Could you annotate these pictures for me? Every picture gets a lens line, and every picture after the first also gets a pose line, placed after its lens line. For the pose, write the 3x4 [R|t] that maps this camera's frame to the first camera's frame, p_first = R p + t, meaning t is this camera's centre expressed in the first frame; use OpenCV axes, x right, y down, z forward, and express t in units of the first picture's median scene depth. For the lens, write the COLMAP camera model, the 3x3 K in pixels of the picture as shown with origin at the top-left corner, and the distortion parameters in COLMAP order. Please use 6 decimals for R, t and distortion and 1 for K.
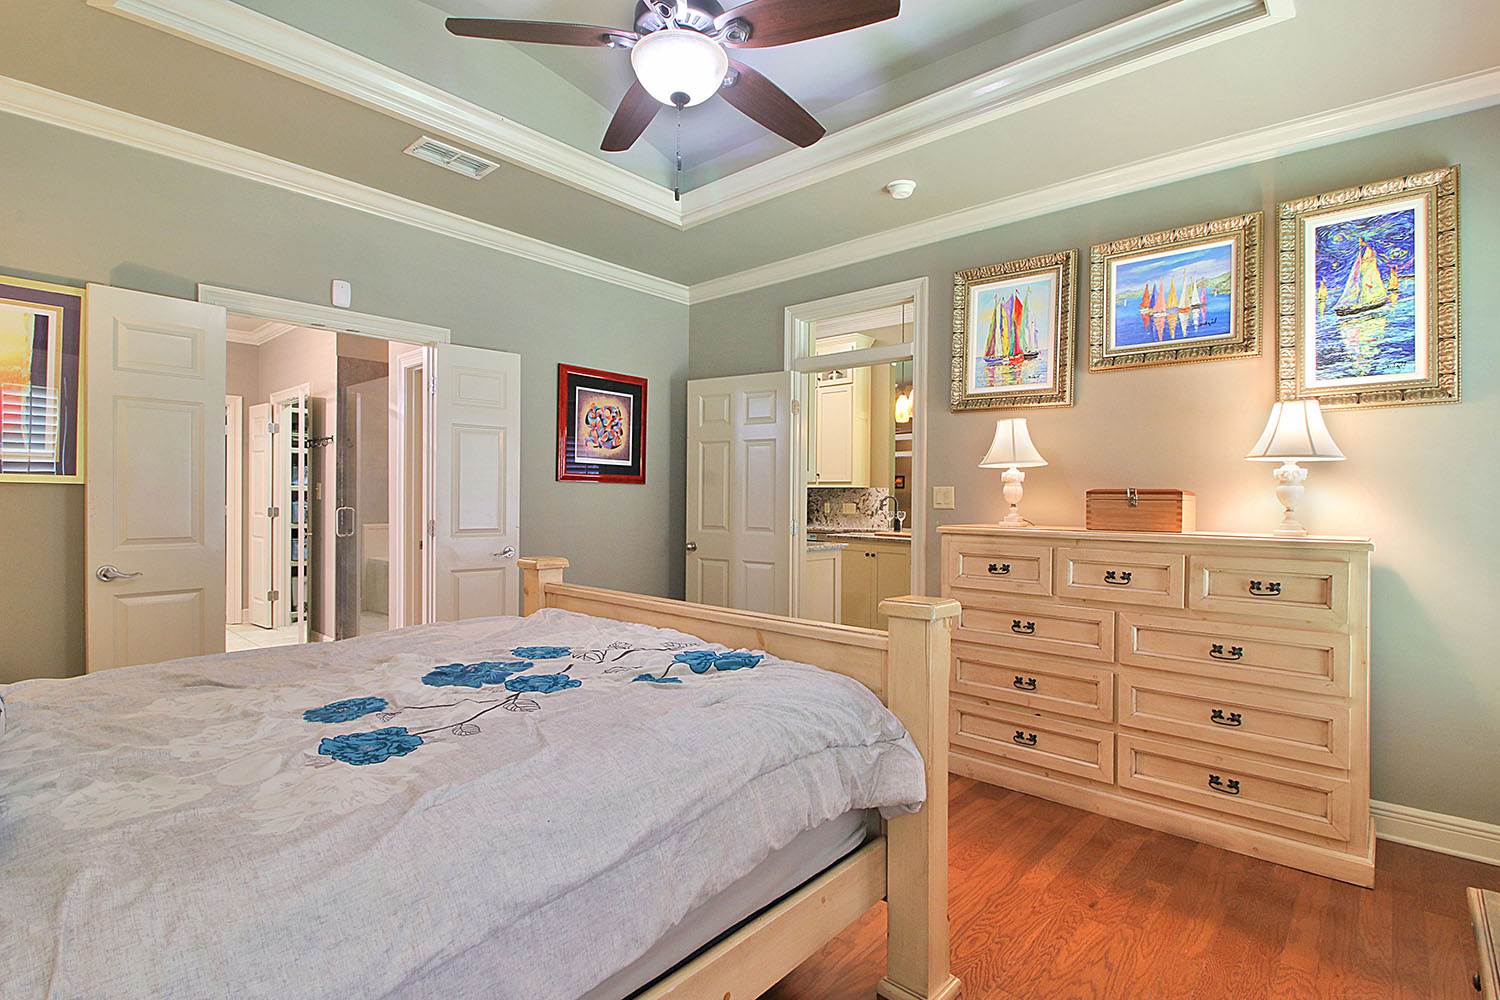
lens RADIAL K [[718.7, 0, 748.0], [0, 718.7, 493.4], [0, 0, 1]] dist [-0.000611, -0.012866]
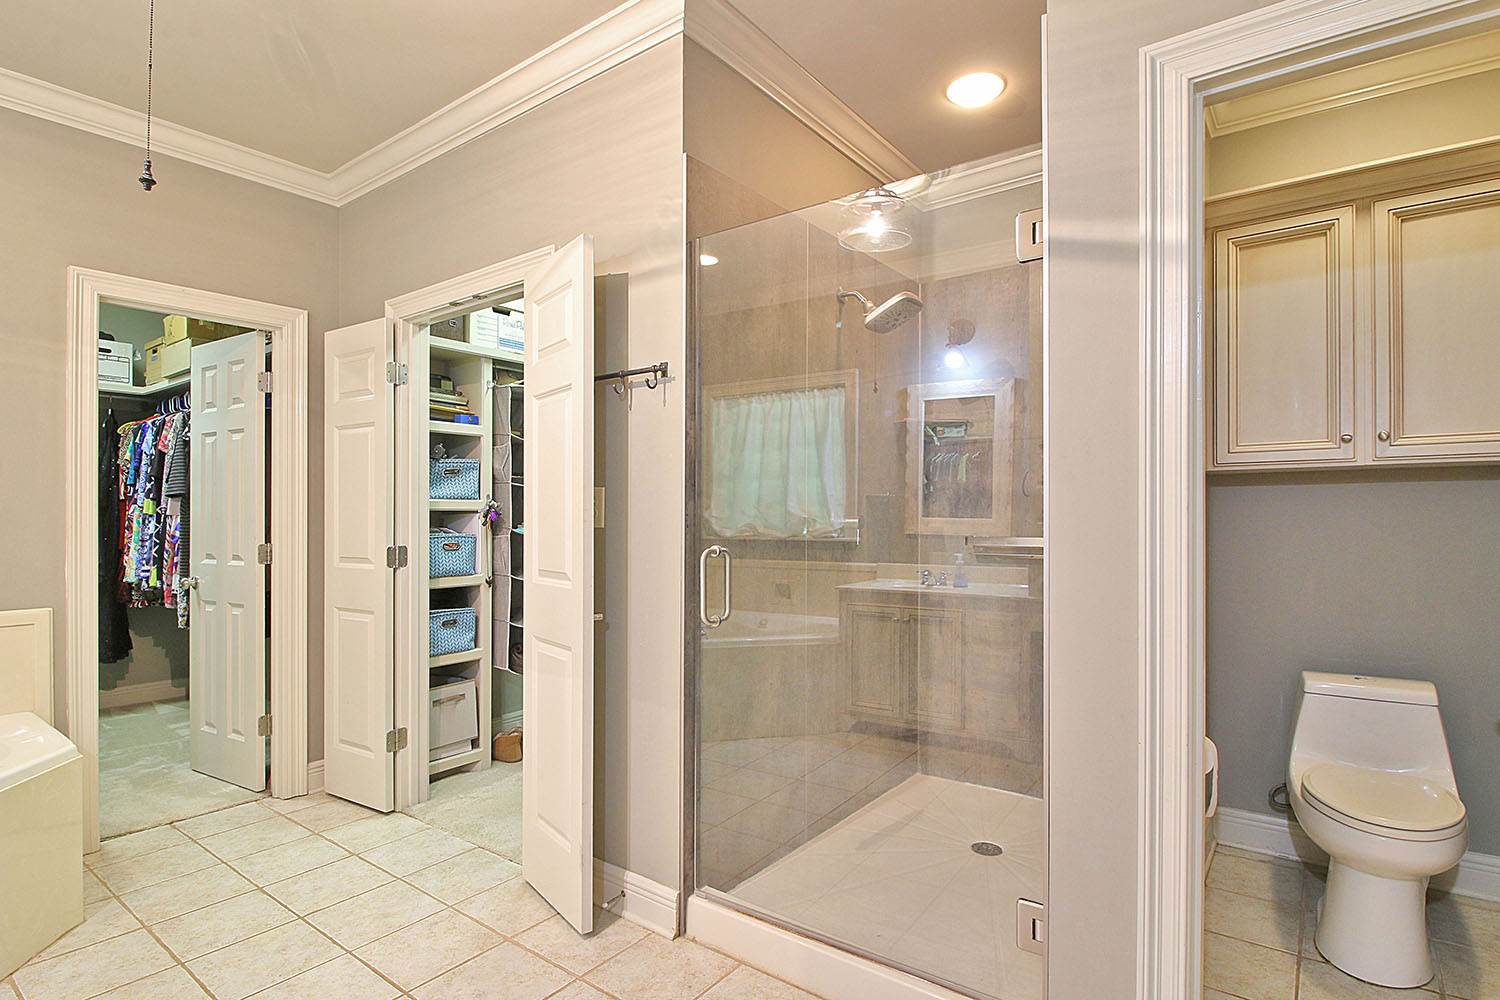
lens RADIAL K [[727.4, 0, 758.2], [0, 727.4, 504.8], [0, 0, 1]] dist [0.004703, -0.019658]
pose [[0.993788, -0.009150, 0.110910, -0.480682], [0.009386, 0.999955, -0.001610, -0.004231], [-0.110890, 0.002641, 0.993829, 0.509648]]
